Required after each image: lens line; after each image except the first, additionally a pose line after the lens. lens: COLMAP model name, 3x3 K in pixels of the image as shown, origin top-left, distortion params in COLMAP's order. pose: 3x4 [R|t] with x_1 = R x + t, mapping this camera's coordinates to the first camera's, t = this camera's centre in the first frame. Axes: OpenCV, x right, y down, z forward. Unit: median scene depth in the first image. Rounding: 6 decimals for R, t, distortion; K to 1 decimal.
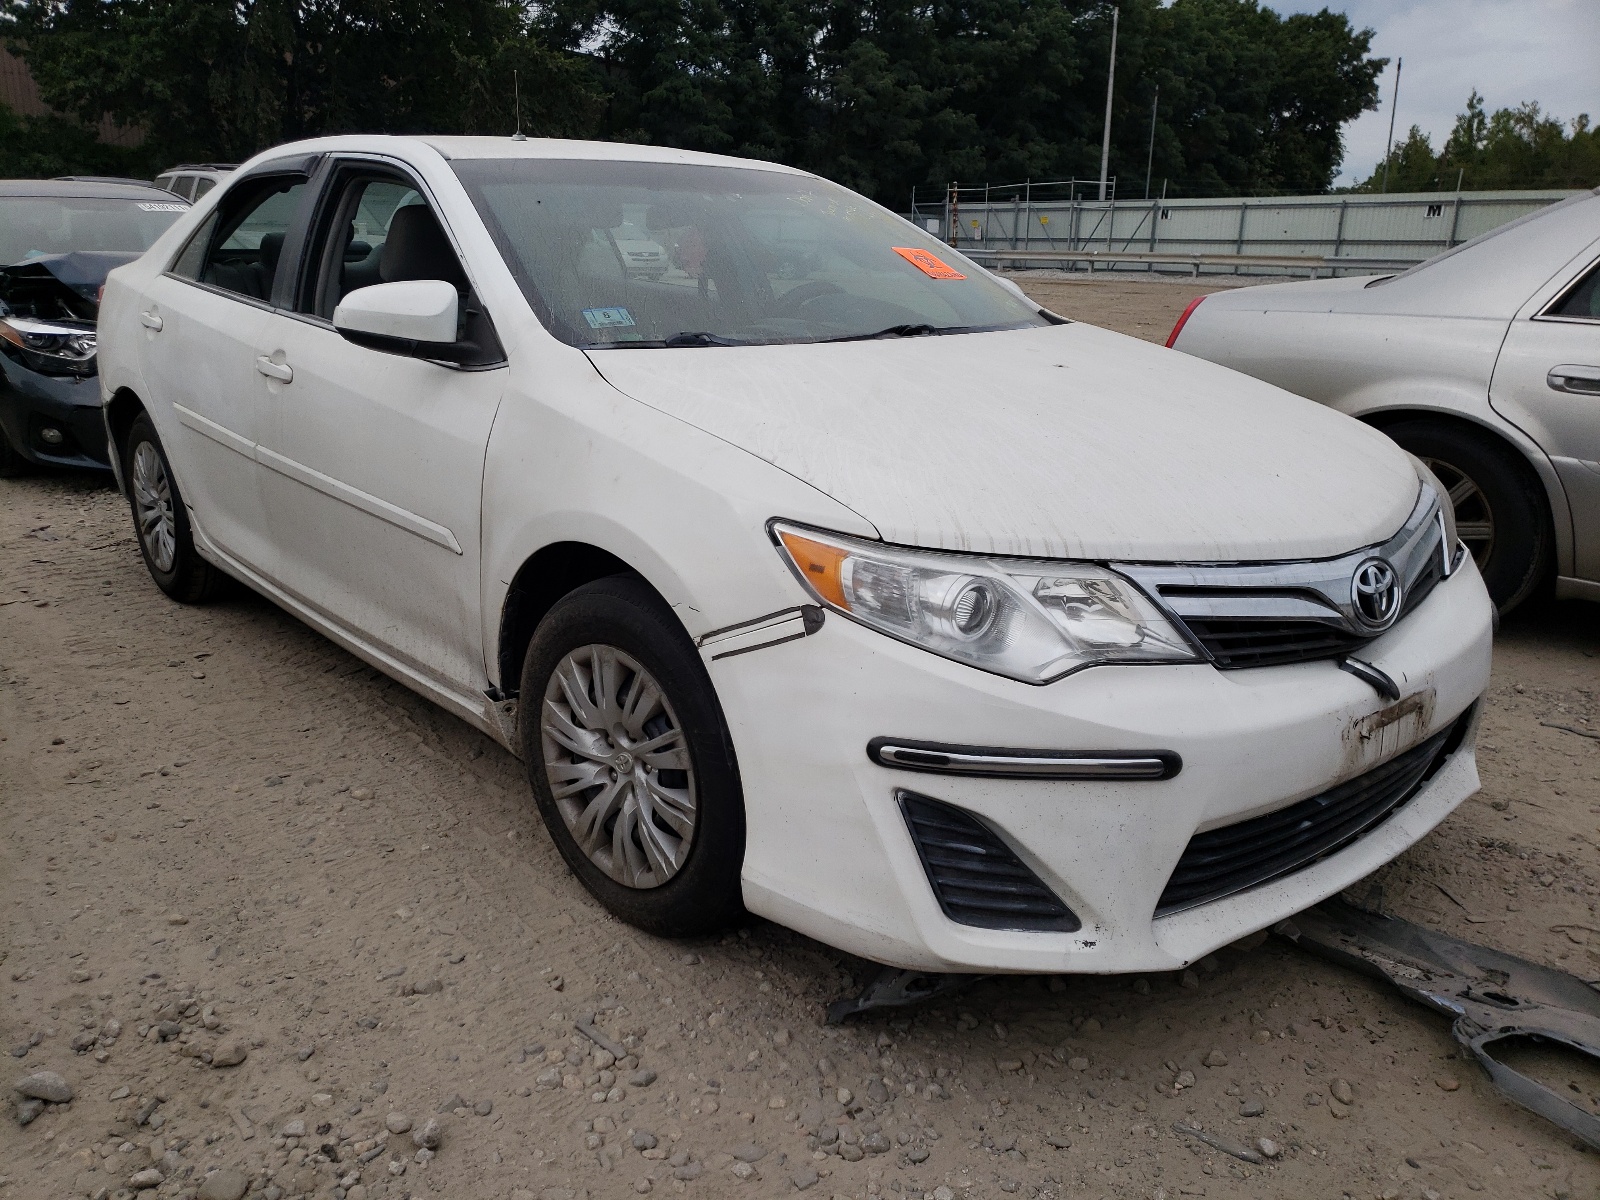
lens RADIAL K [[1178.3, 0, 797.0], [0, 1178.3, 597.3], [0, 0, 1]] dist [0.039414, -0.023507]
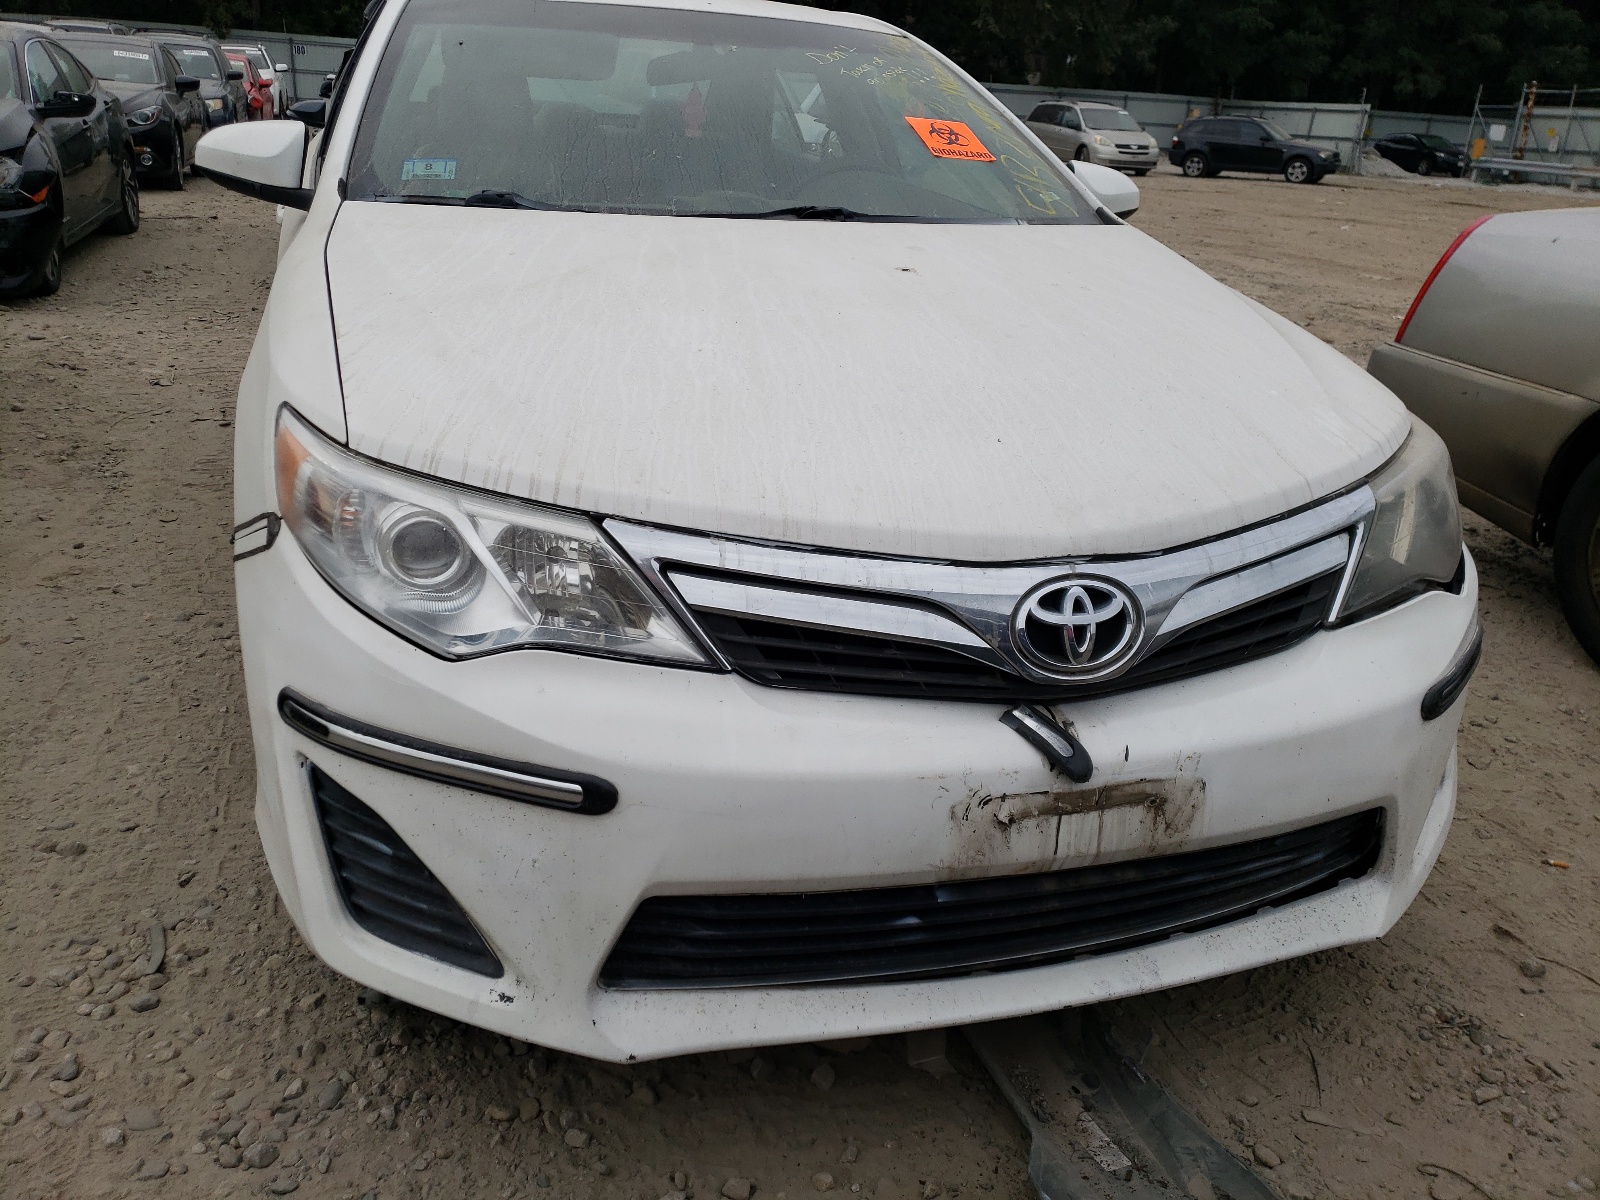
lens RADIAL K [[1211.5, 0, 819.5], [0, 1211.5, 563.3], [0, 0, 1]] dist [0.026435, -0.013672]
pose [[0.930239, 0.164664, -0.327933, 0.621991], [-0.148635, 0.986154, 0.073545, -0.074749], [0.335503, -0.019672, 0.941834, 0.307132]]
